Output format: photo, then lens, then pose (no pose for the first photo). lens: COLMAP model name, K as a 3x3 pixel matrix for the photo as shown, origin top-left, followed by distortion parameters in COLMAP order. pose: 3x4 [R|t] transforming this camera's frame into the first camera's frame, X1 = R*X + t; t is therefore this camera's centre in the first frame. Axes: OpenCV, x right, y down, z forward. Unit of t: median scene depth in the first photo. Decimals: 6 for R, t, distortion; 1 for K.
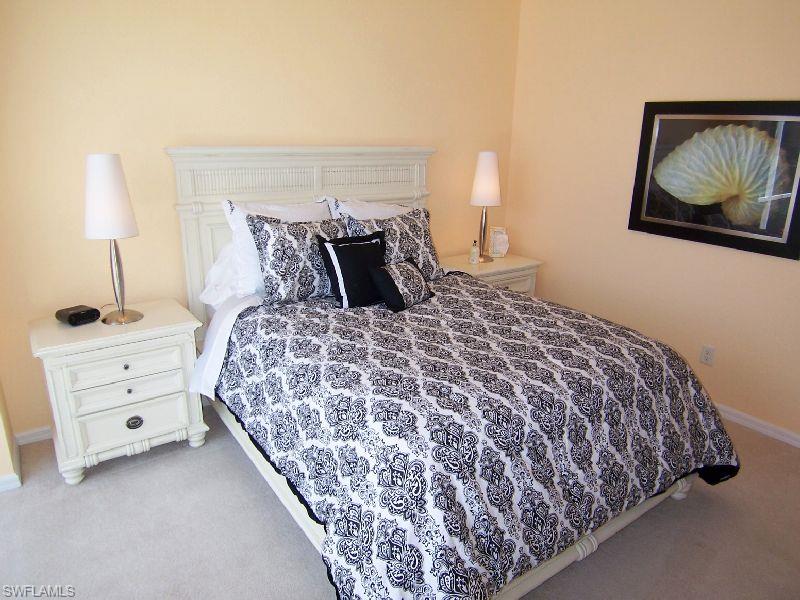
lens RADIAL K [[541.8, 0, 400.0], [0, 541.8, 300.0], [0, 0, 1]] dist [0.000593, 0.000120]
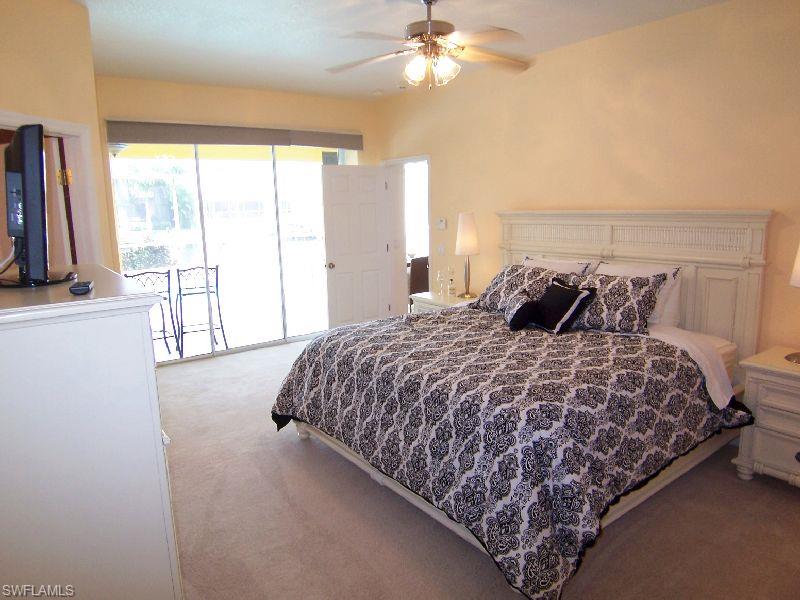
lens RADIAL K [[541.8, 0, 400.0], [0, 541.8, 300.0], [0, 0, 1]] dist [0.000593, 0.000120]
pose [[0.019046, 0.213268, -0.976808, 1.014924], [-0.226565, 0.952491, 0.203541, -0.203121], [0.973810, 0.217434, 0.066460, 0.417419]]
